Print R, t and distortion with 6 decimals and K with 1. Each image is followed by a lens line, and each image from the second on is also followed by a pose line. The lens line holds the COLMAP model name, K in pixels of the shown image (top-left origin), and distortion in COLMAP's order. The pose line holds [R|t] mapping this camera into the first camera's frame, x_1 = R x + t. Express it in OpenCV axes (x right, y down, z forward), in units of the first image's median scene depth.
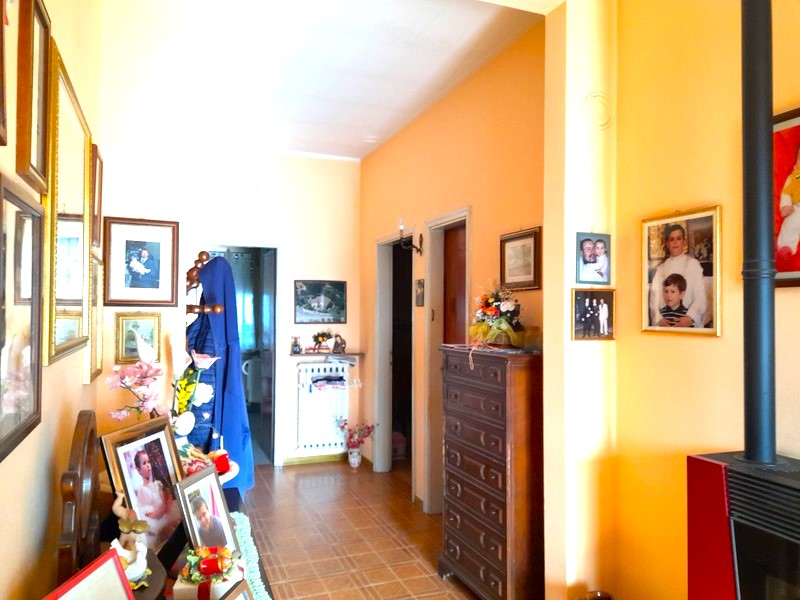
lens RADIAL K [[585.2, 0, 397.5], [0, 585.2, 297.3], [0, 0, 1]] dist [0.069982, -0.070353]
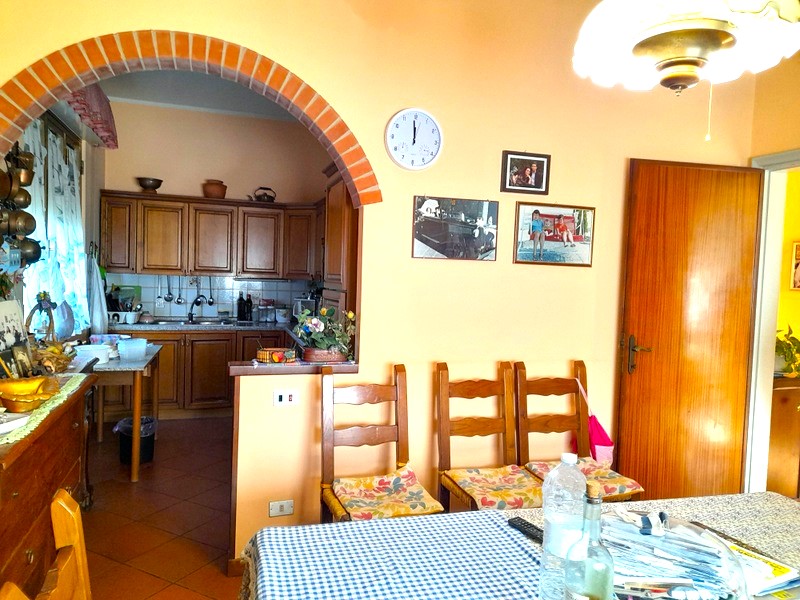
lens RADIAL K [[585.2, 0, 393.4], [0, 585.2, 303.9], [0, 0, 1]] dist [0.069982, -0.070353]
pose [[0.996197, 0.040118, -0.077350, -0.956694], [-0.034435, 0.996704, 0.073457, -0.006069], [0.080042, -0.070514, 0.994294, -1.456736]]
